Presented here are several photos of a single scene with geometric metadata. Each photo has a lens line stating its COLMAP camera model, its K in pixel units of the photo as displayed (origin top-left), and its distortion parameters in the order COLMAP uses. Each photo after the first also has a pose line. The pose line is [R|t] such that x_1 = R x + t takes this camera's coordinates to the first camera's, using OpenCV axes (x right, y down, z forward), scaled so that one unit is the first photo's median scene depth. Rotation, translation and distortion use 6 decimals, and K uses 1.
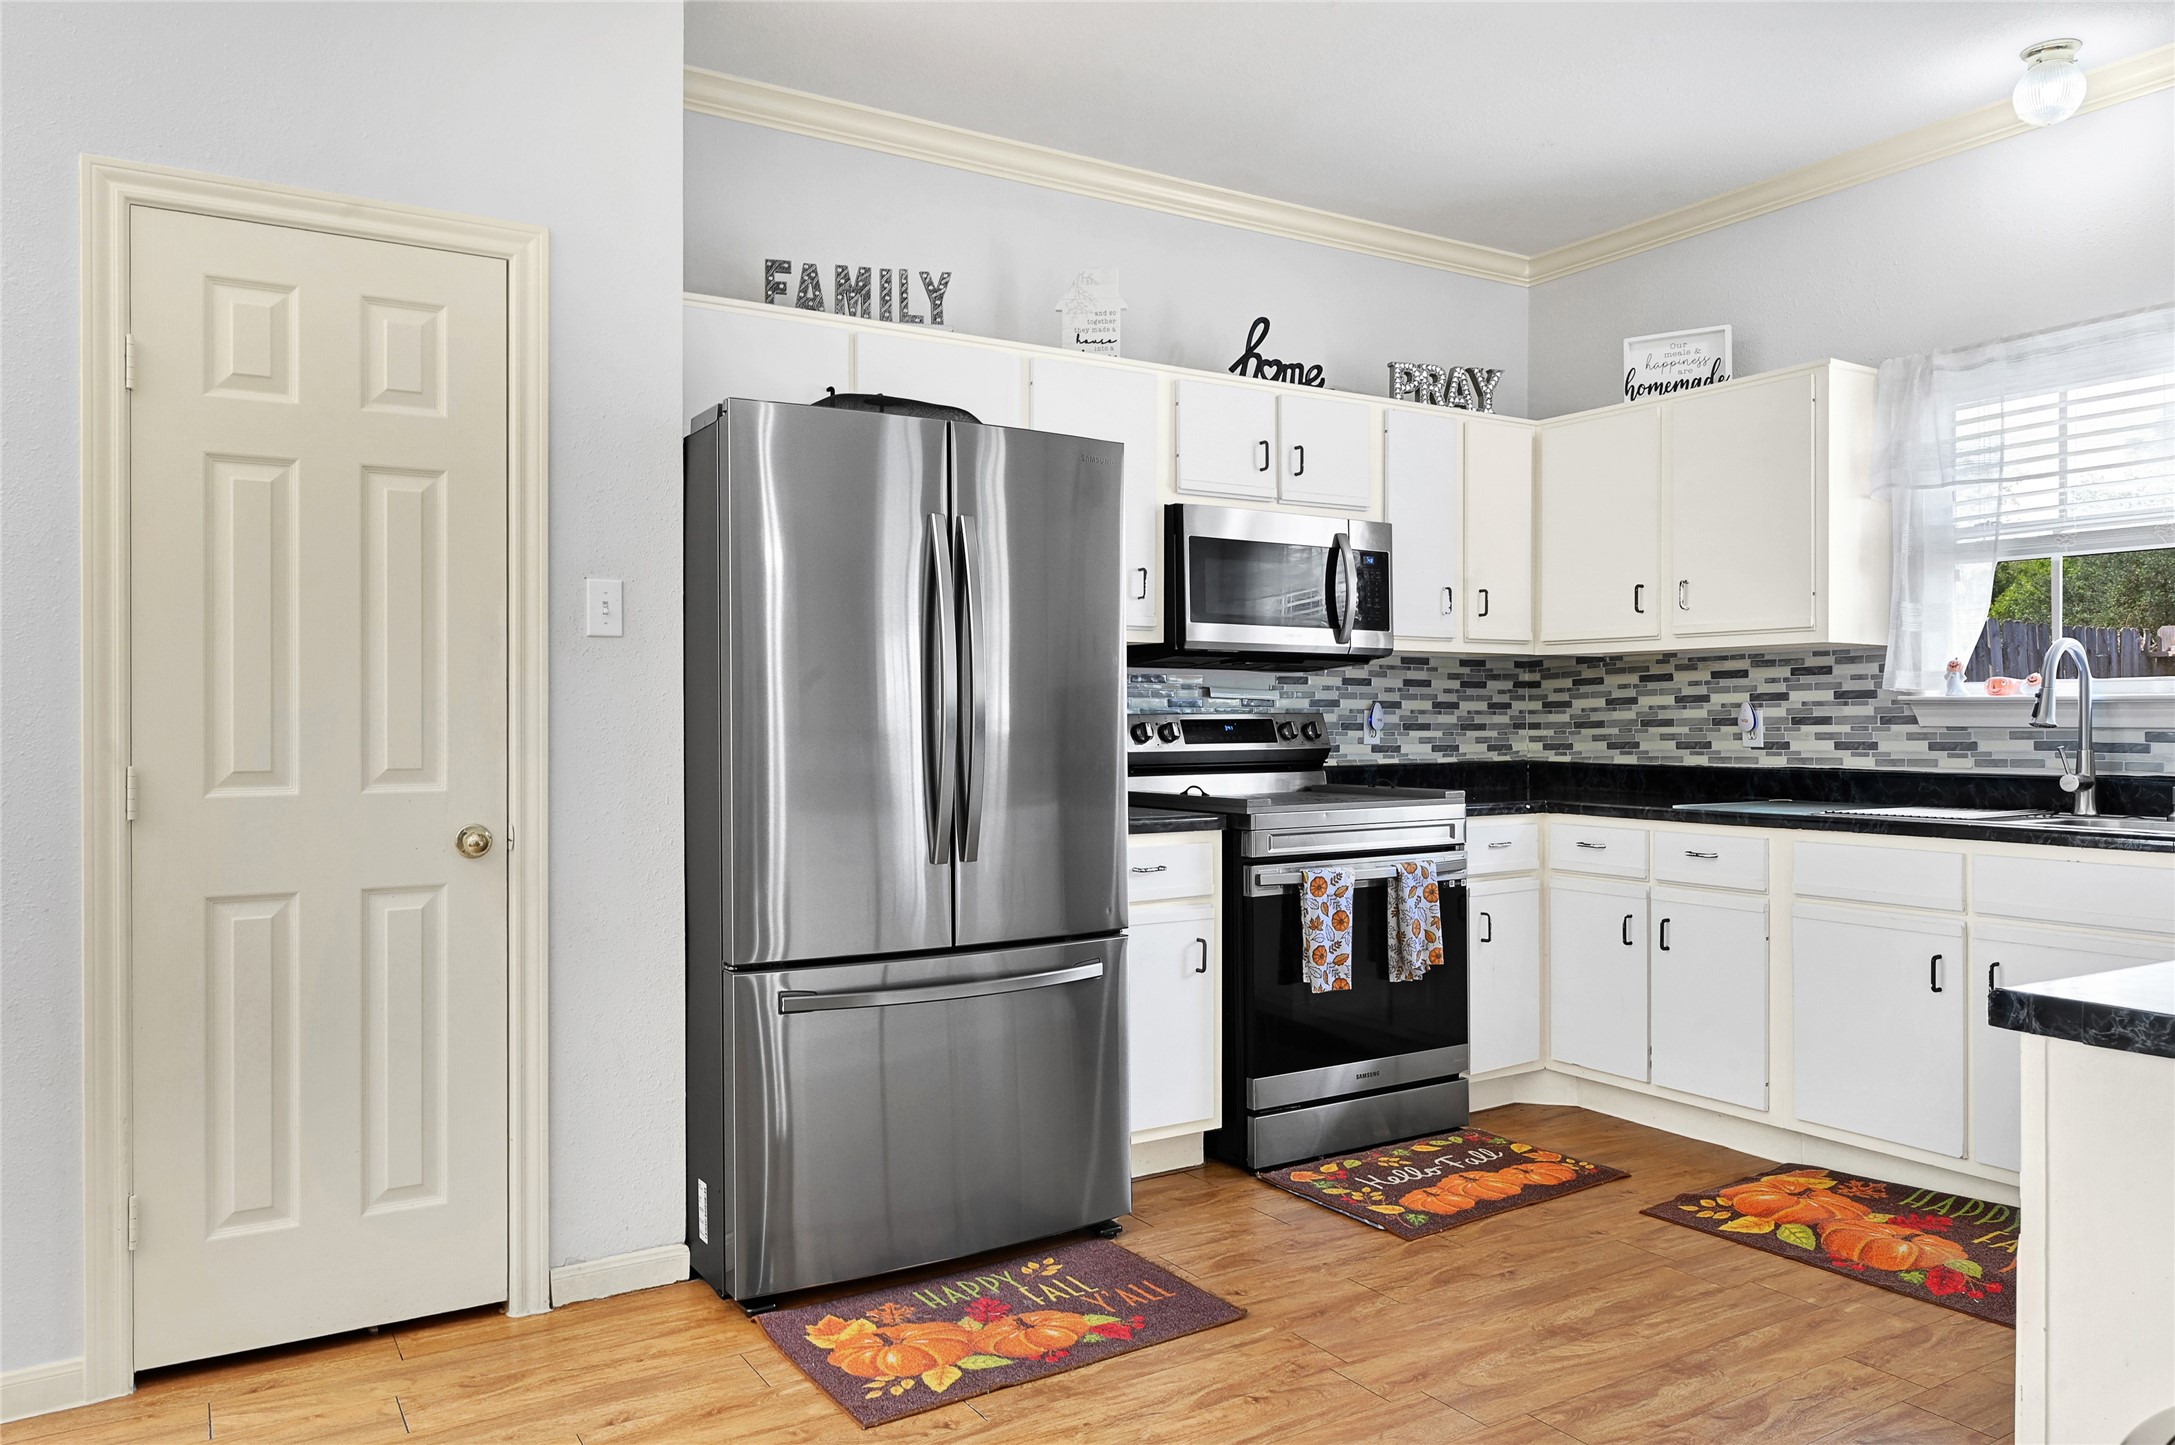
lens RADIAL K [[1463.6, 0, 1072.6], [0, 1463.6, 712.5], [0, 0, 1]] dist [-0.006949, 0.001159]
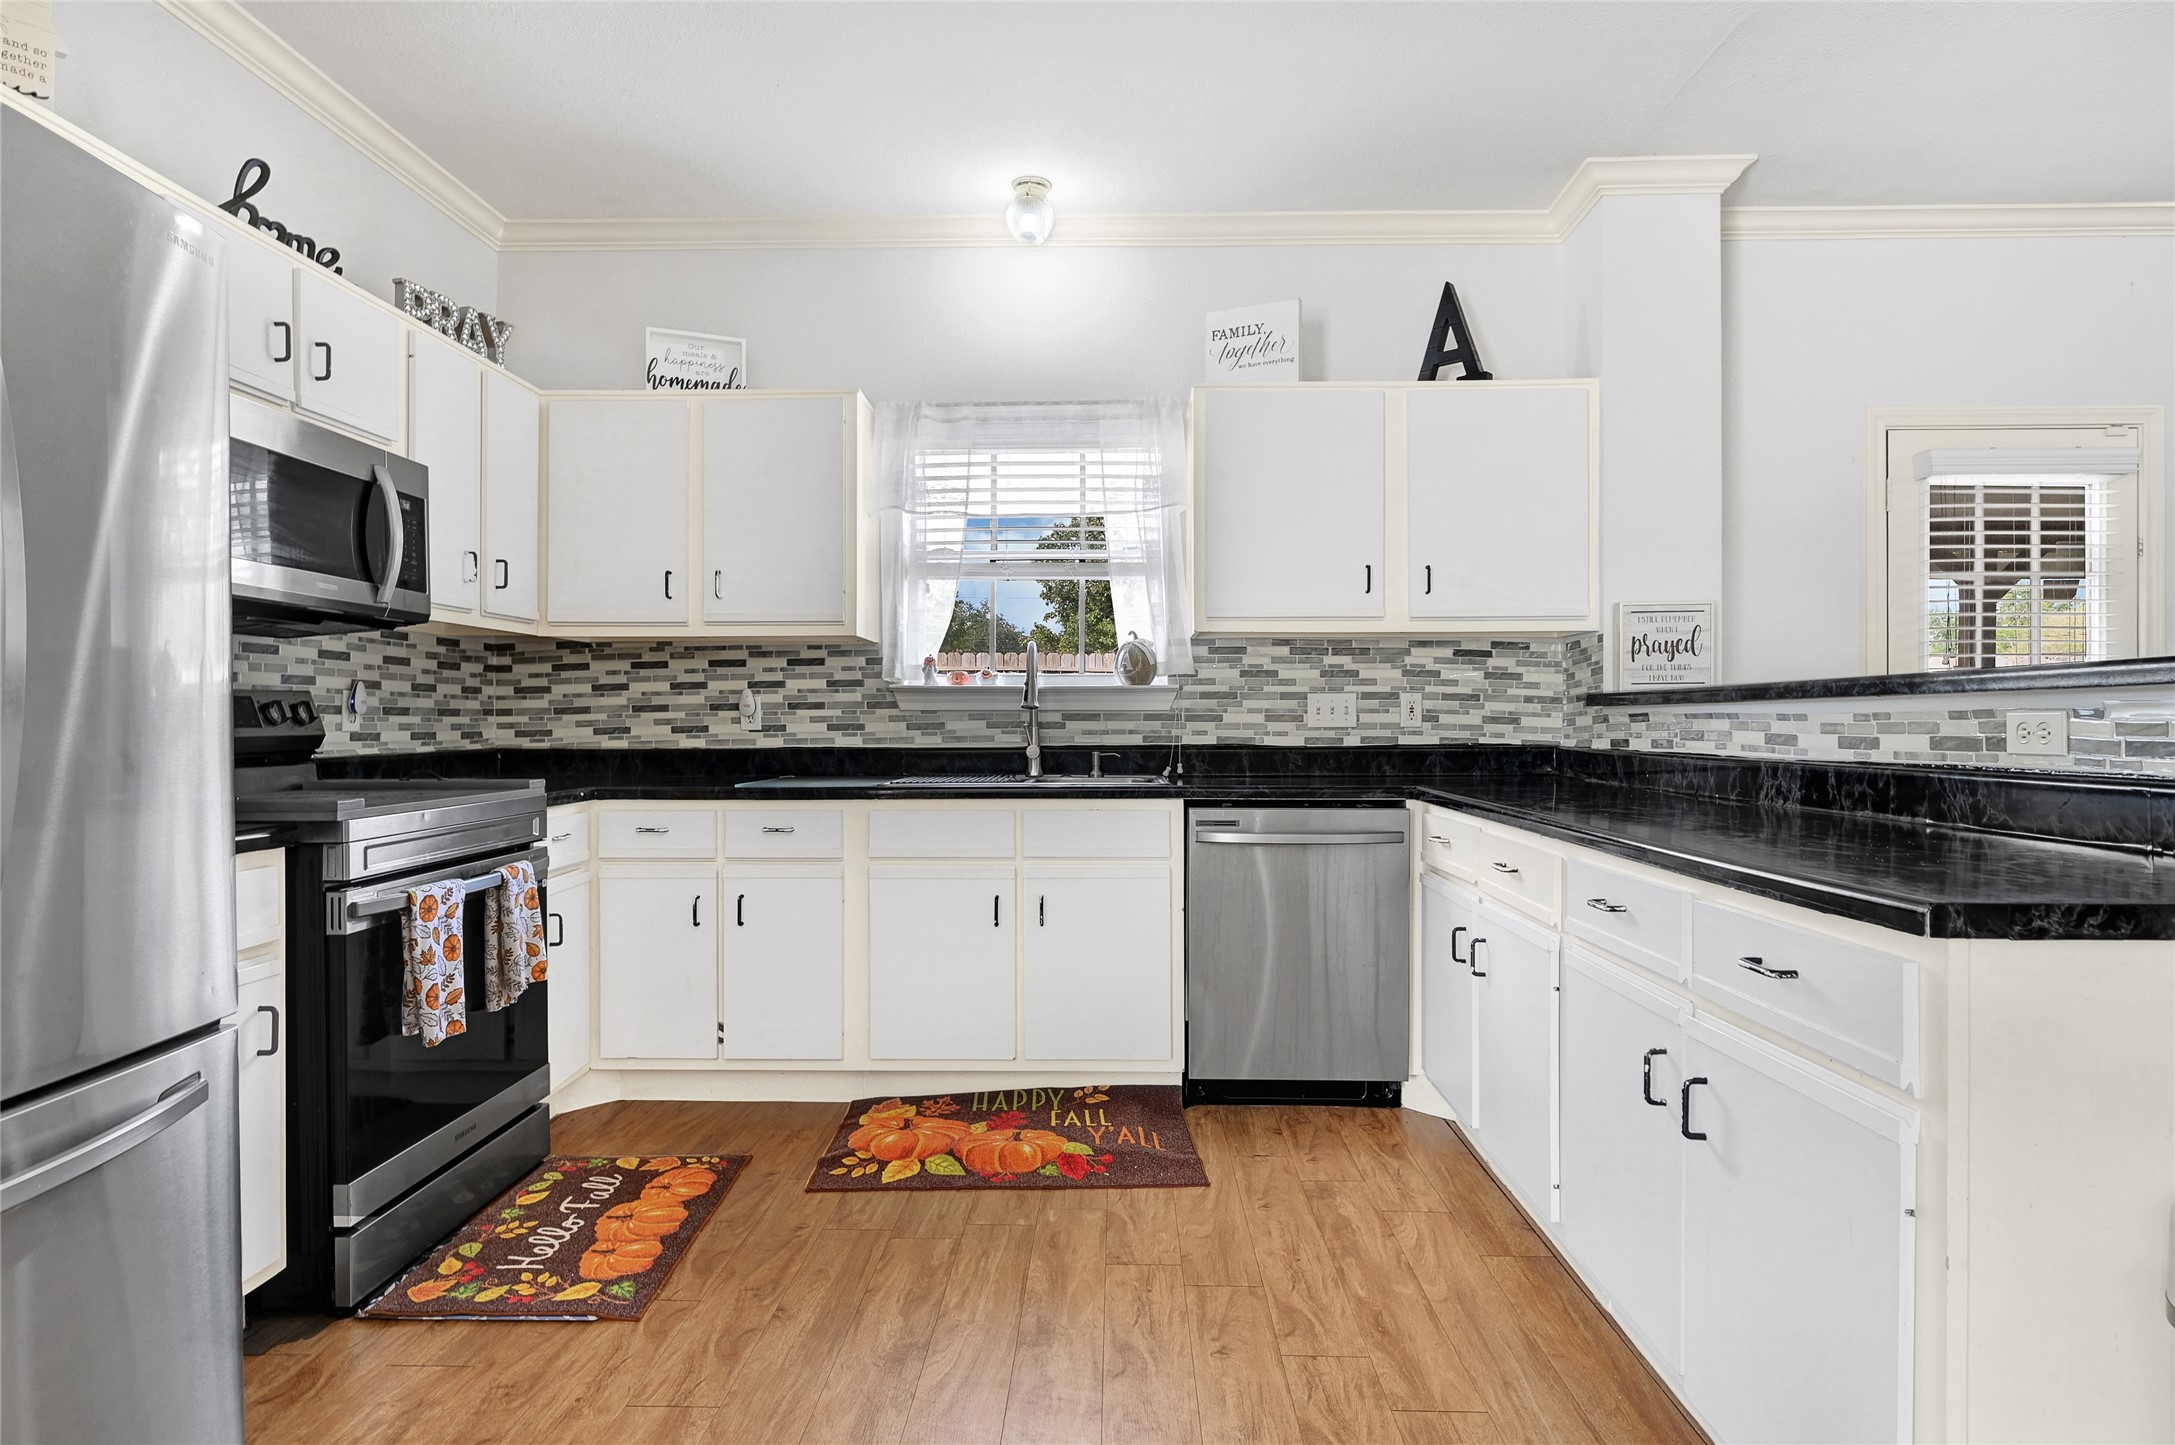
lens RADIAL K [[1166.9, 0, 1086.9], [0, 1166.9, 717.5], [0, 0, 1]] dist [-0.007362, -0.000190]
pose [[0.544780, 0.002510, 0.838576, -0.151323], [-0.002342, 0.999996, -0.001471, 0.017179], [-0.838576, -0.001163, 0.544783, 0.353917]]
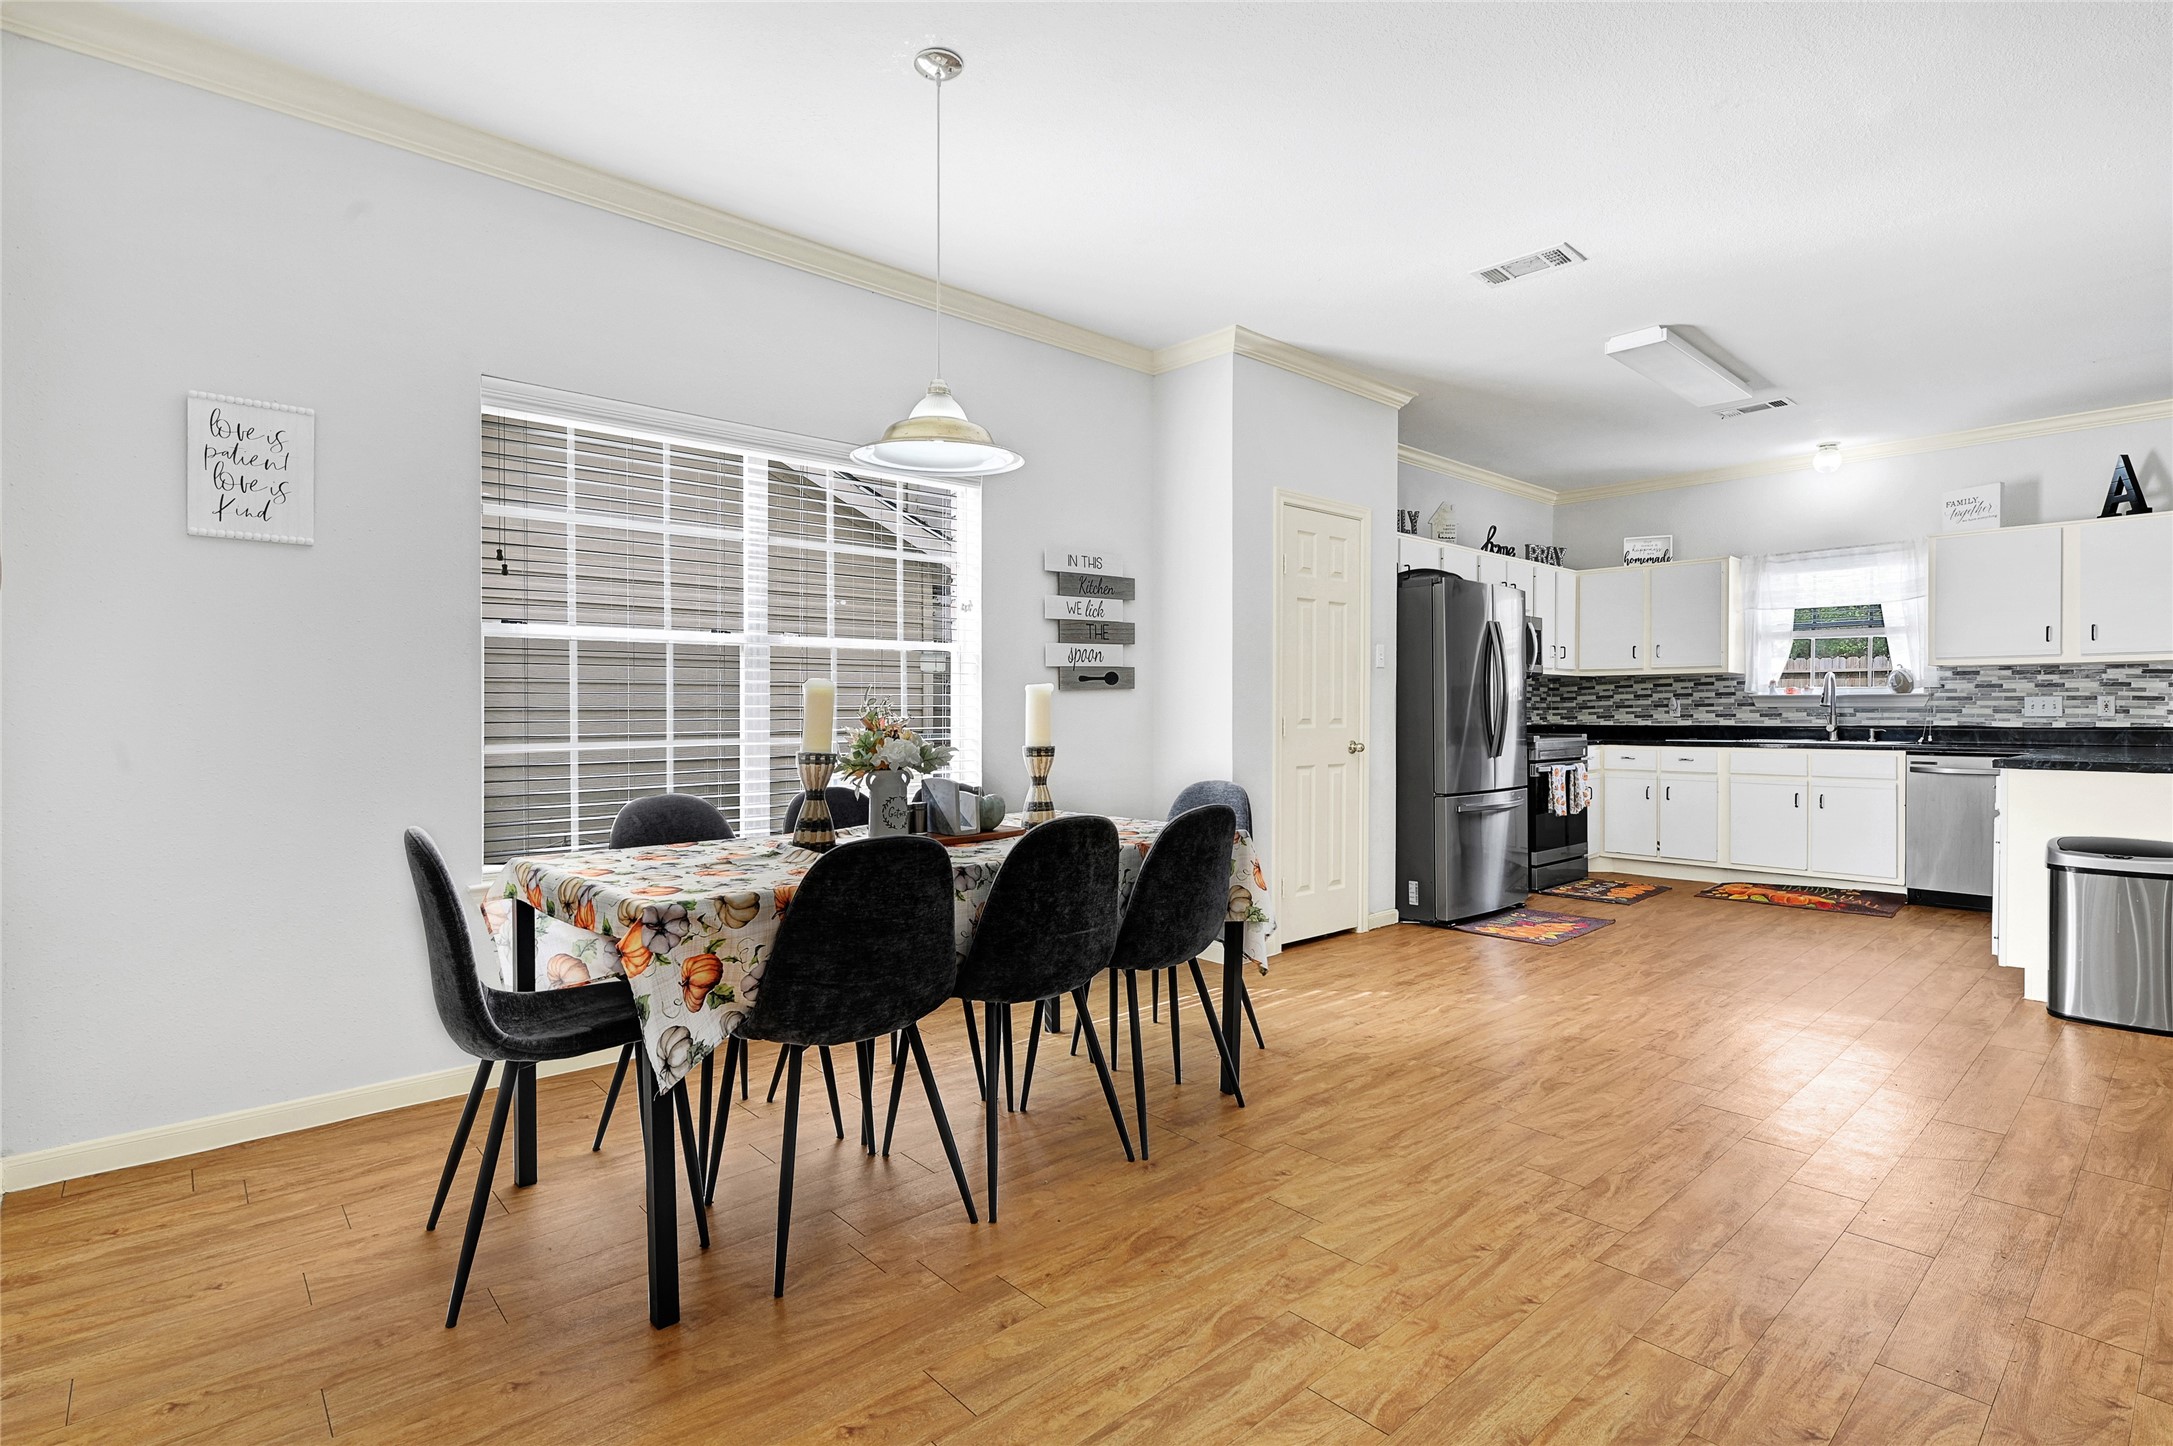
lens RADIAL K [[1047.1, 0, 1092.6], [0, 1047.1, 719.5], [0, 0, 1]] dist [-0.004210, 0.000207]
pose [[0.981856, -0.000393, 0.189630, -0.860587], [-0.001470, 0.999952, 0.009686, 0.015281], [-0.189624, -0.009789, 0.981808, -0.515242]]
